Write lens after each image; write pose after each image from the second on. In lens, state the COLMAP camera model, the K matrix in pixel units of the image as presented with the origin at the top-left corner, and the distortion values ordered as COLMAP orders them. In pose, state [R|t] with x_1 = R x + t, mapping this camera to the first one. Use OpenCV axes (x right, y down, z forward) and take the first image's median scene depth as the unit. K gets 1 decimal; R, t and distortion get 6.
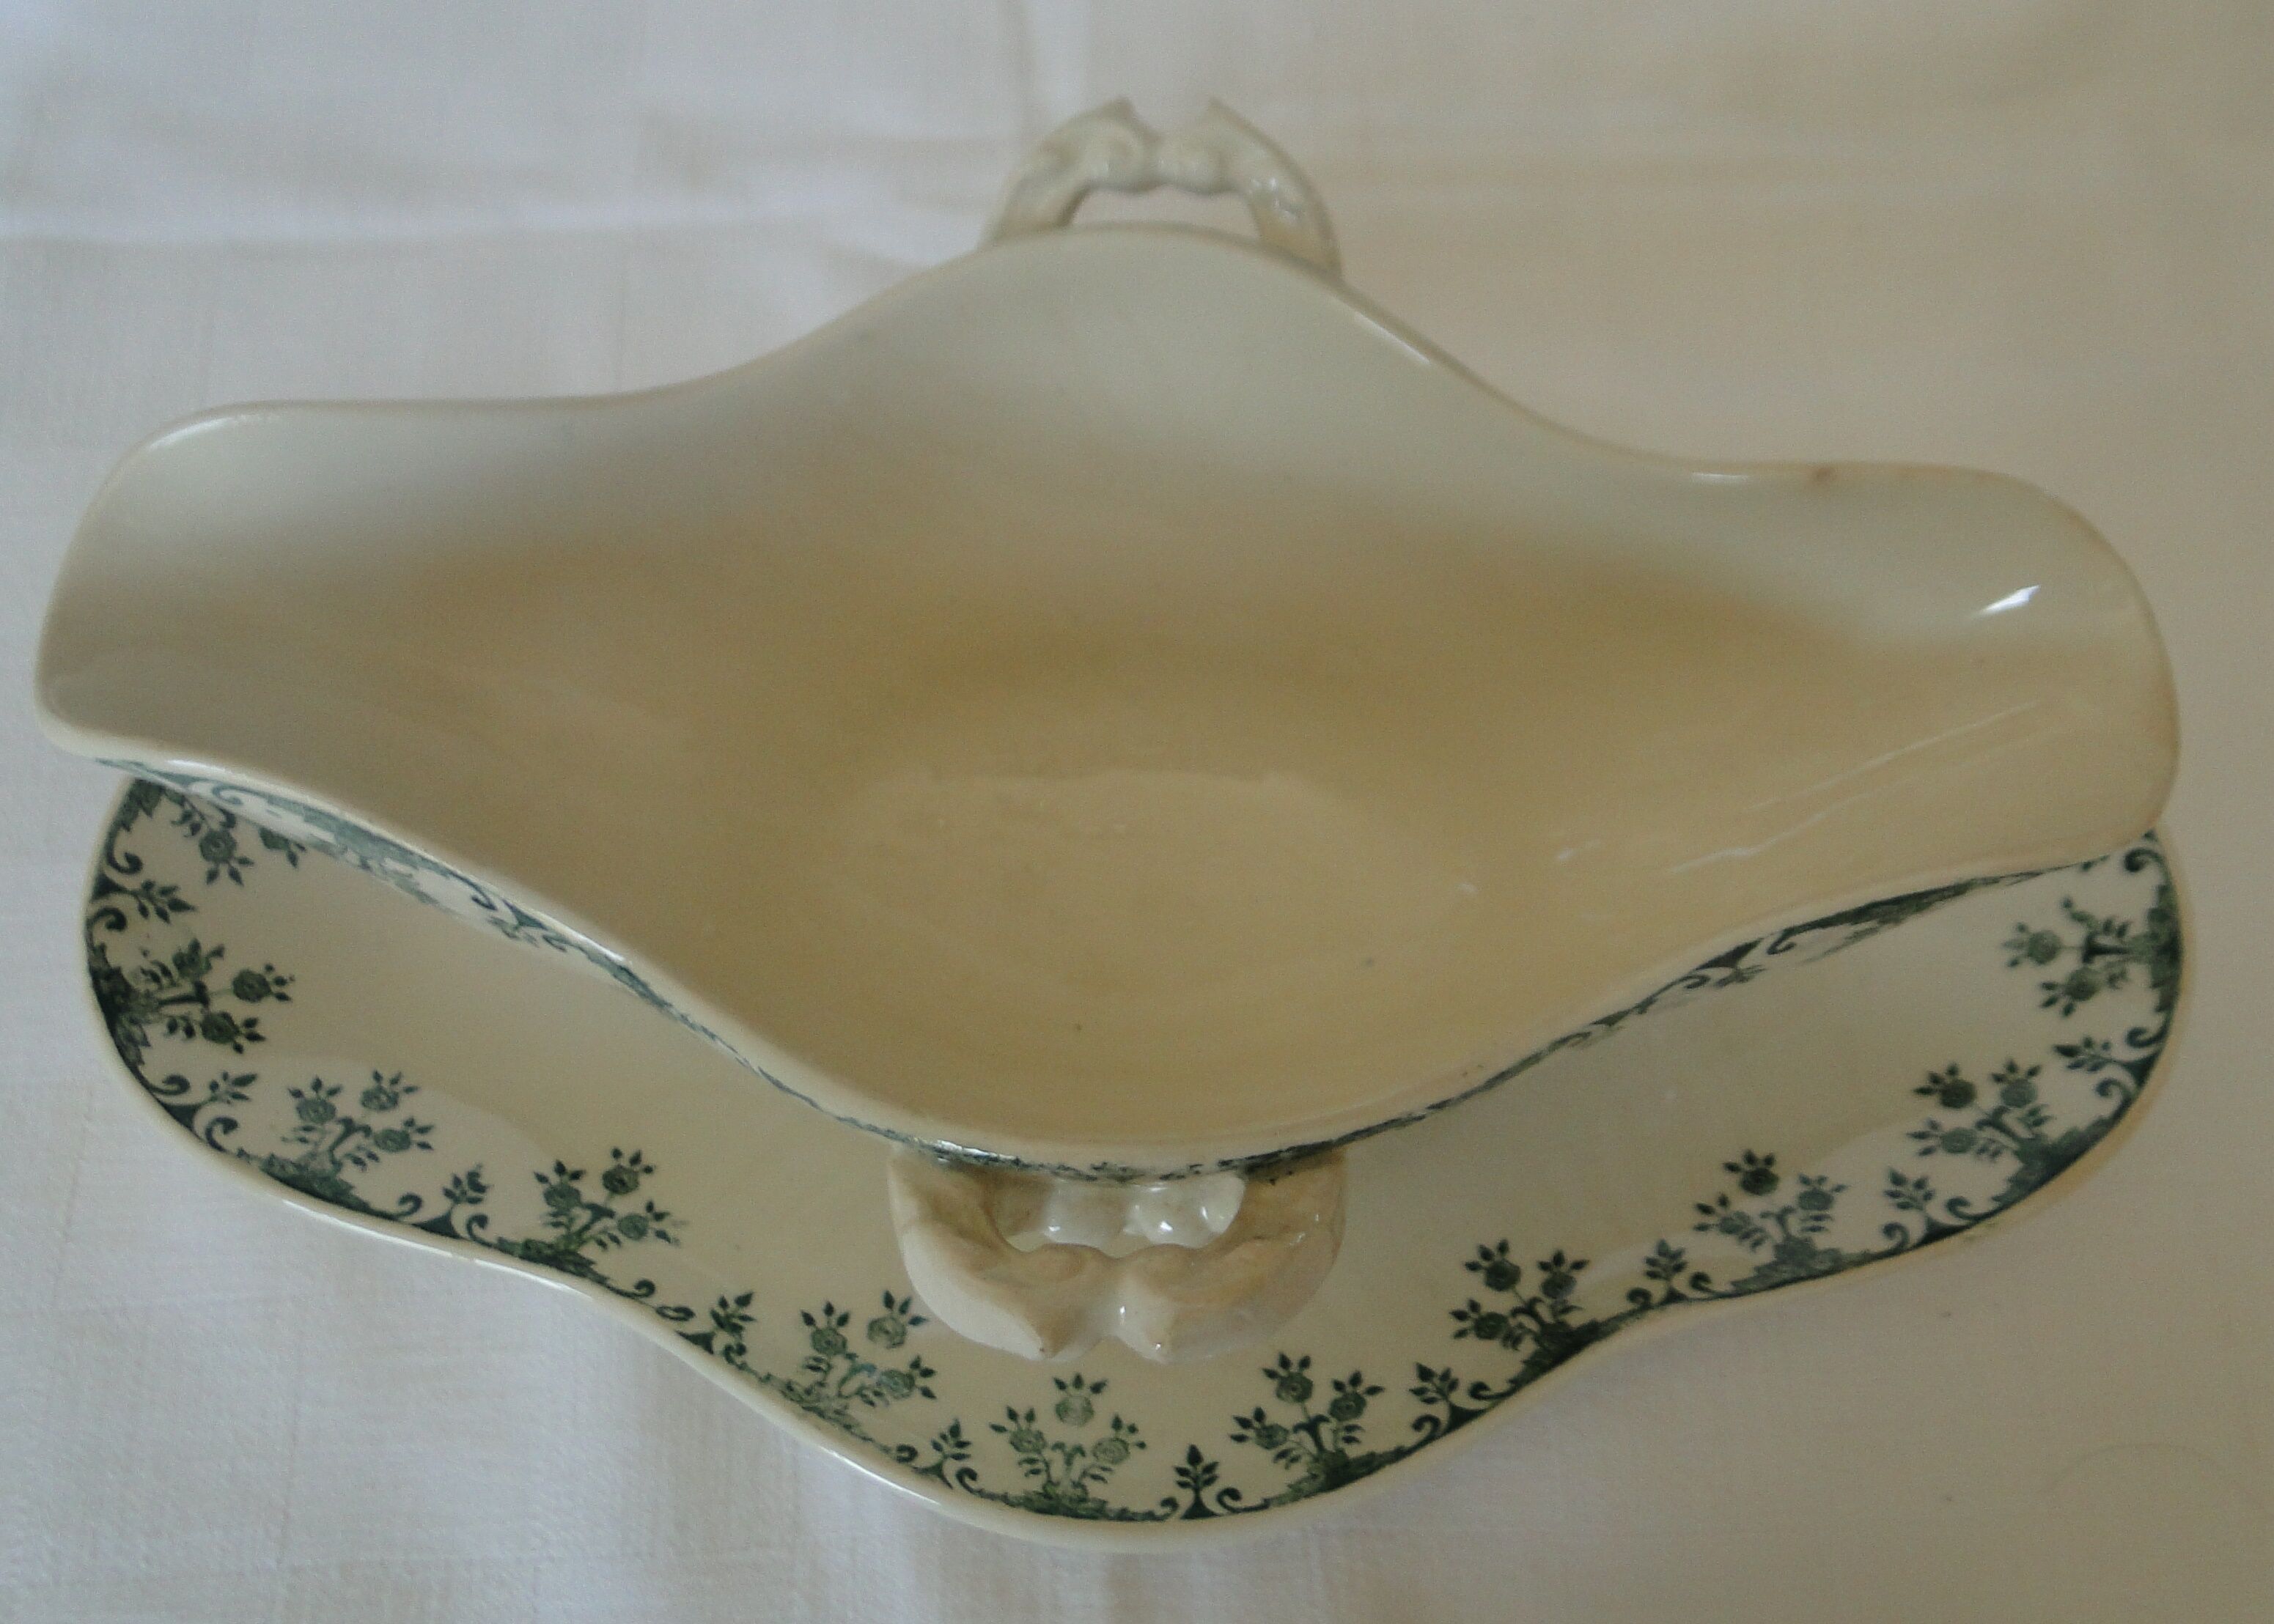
lens RADIAL K [[913.8, 0, 1151.9], [0, 913.8, 812.4], [0, 0, 1]] dist [-0.001531, -0.001108]
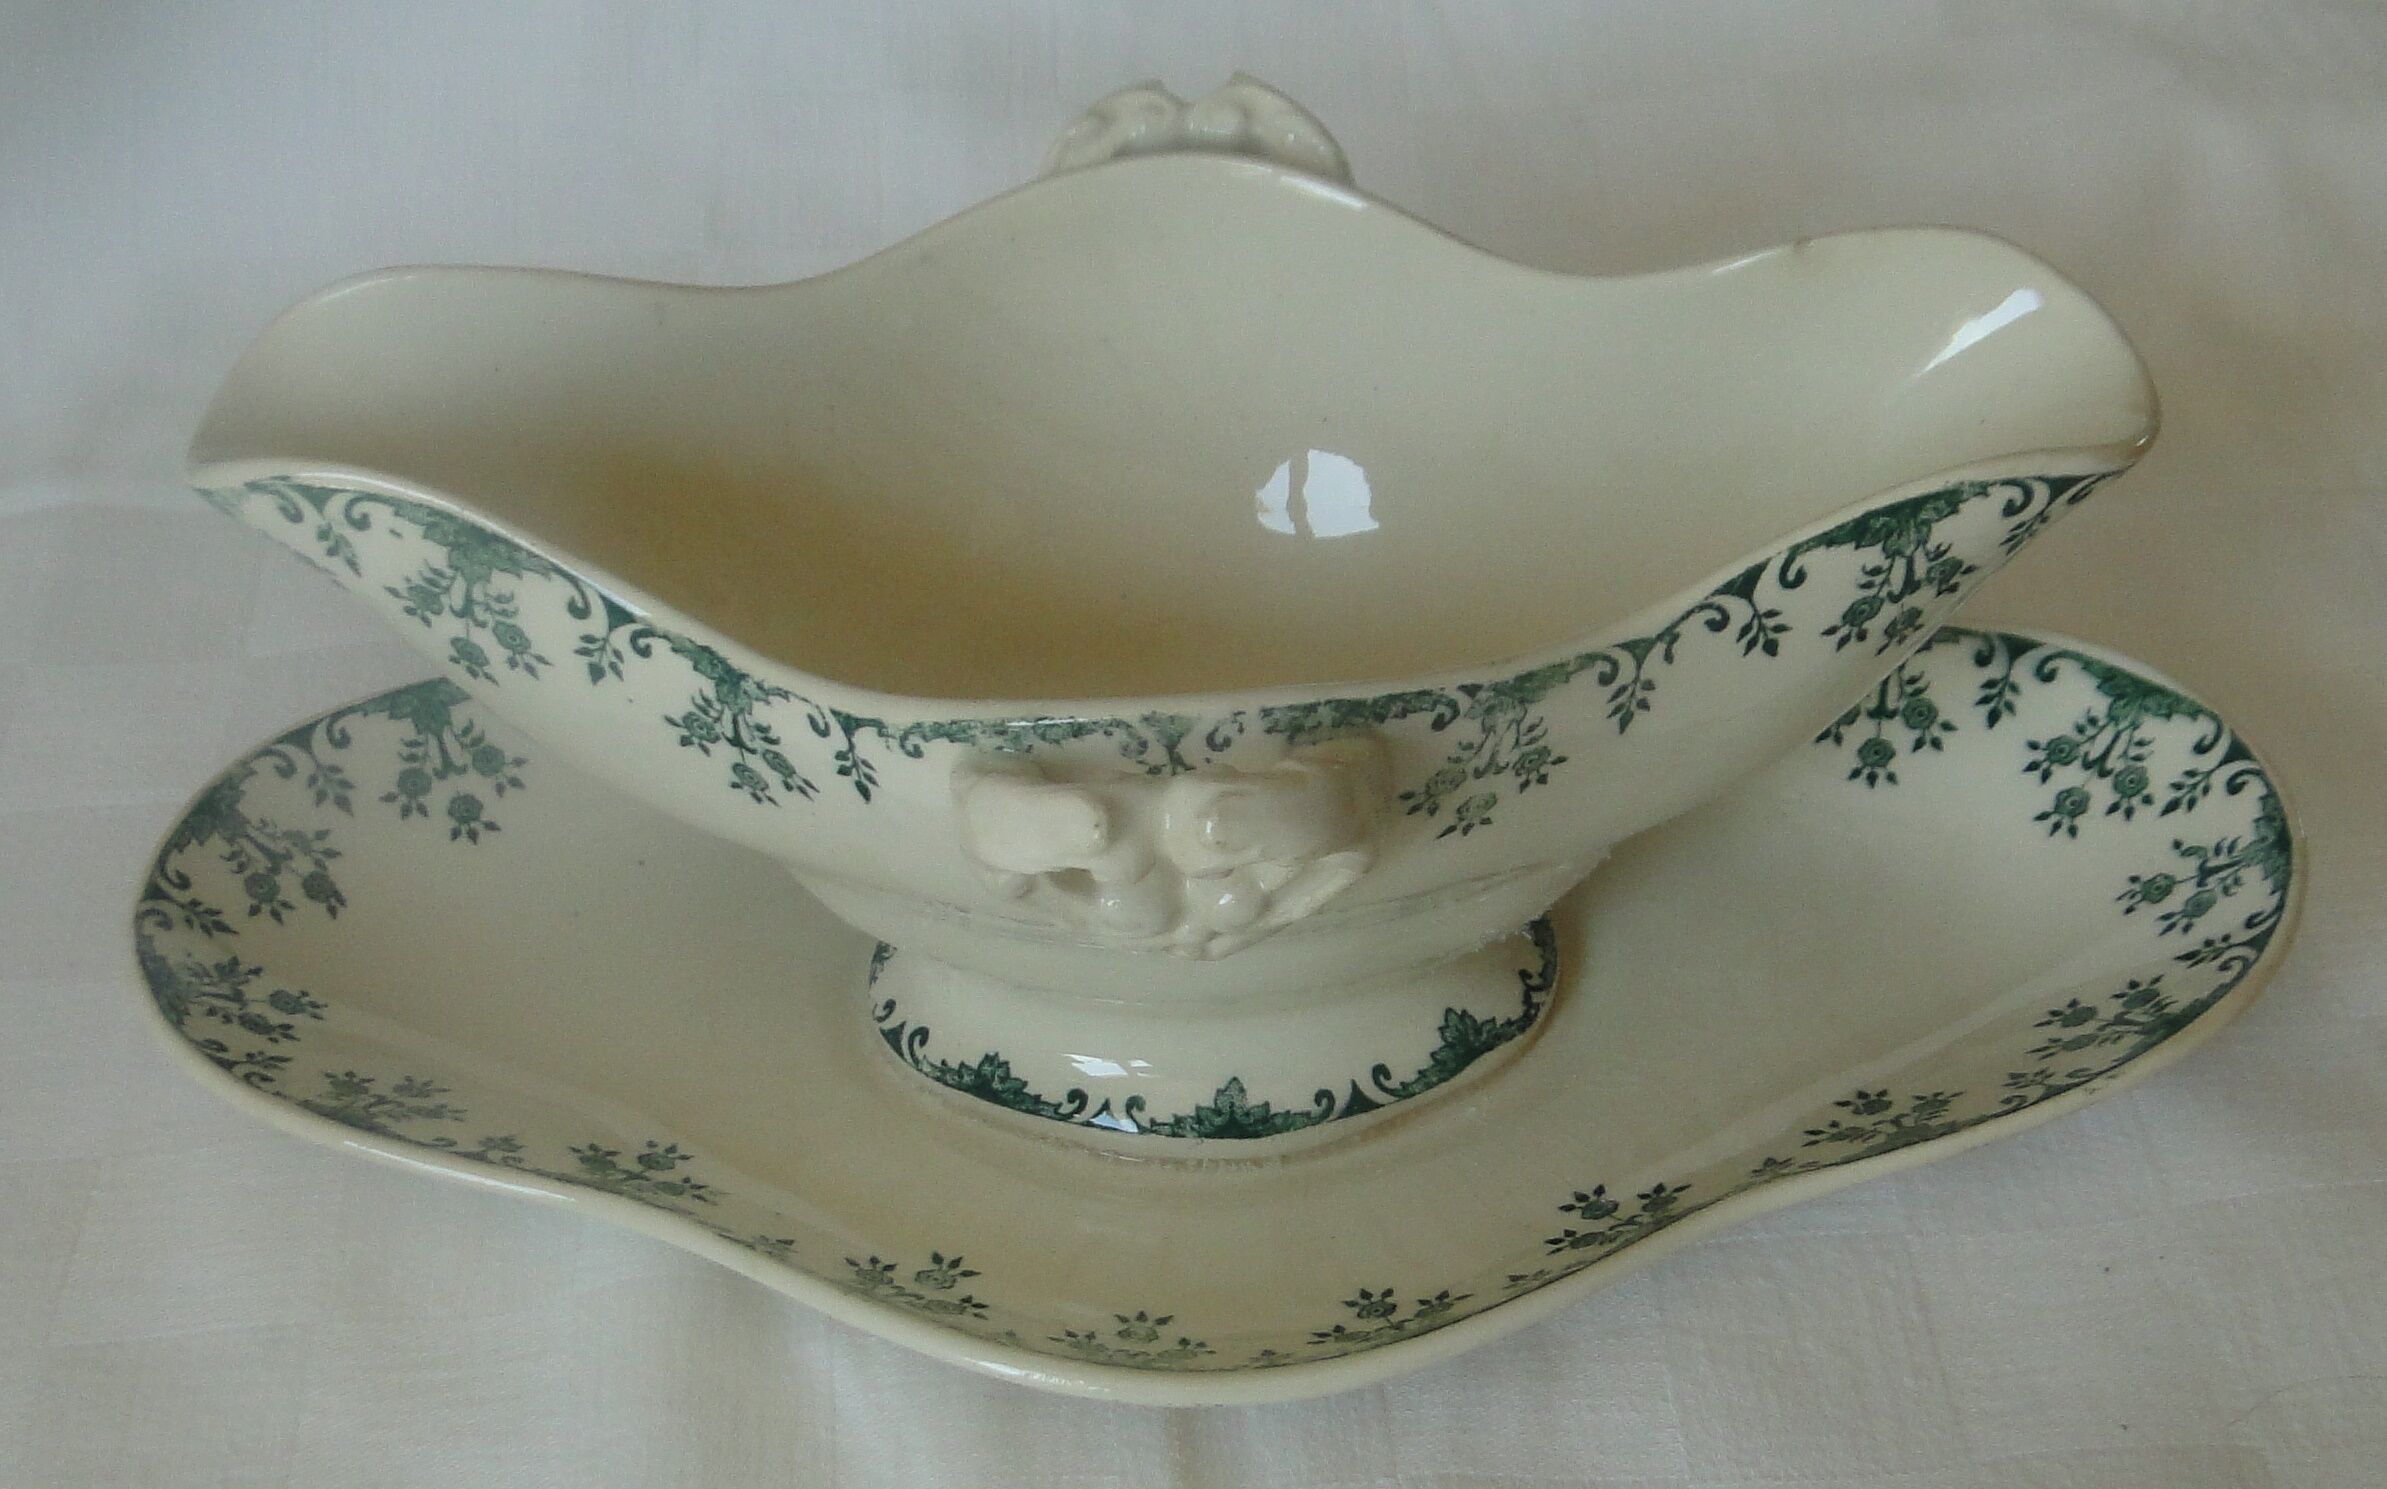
lens RADIAL K [[951.1, 0, 1182.7], [0, 951.1, 741.6], [0, 0, 1]] dist [-0.002938, 0.000110]
pose [[0.999185, -0.032475, -0.023970, 0.001500], [0.028654, 0.988954, -0.145426, 0.115894], [0.028428, 0.144620, 0.989079, -0.018872]]
